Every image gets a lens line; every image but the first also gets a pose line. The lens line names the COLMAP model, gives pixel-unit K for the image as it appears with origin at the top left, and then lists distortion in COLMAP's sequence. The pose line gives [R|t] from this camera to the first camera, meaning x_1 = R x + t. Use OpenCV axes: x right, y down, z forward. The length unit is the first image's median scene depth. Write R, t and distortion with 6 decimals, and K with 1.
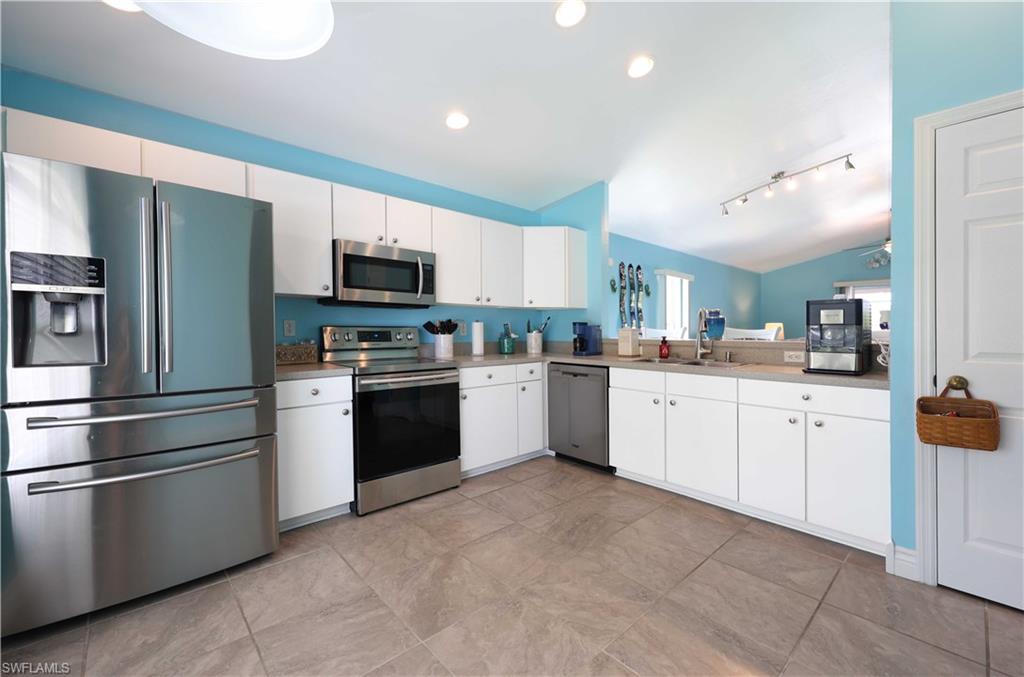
lens RADIAL K [[416.6, 0, 514.2], [0, 416.6, 332.7], [0, 0, 1]] dist [0.002212, 0.000038]
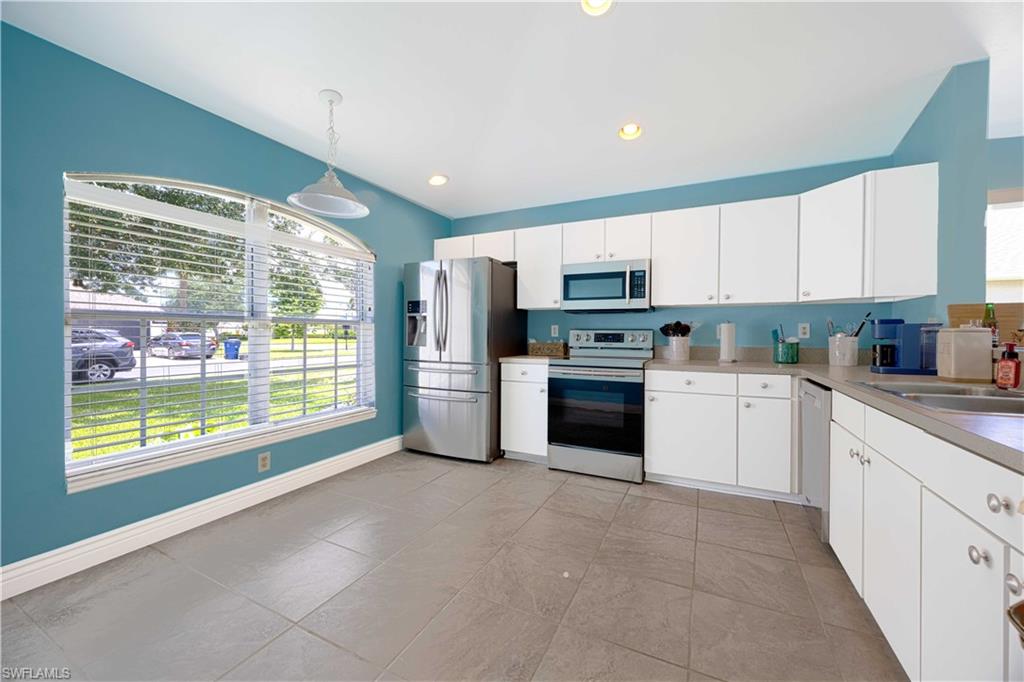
lens RADIAL K [[395.2, 0, 513.3], [0, 395.2, 339.7], [0, 0, 1]] dist [-0.003158, -0.000026]
pose [[0.362811, 0.011966, -0.931786, 0.650011], [-0.011691, 0.999897, 0.008289, 0.008620], [0.931790, 0.007886, 0.362913, 0.350347]]
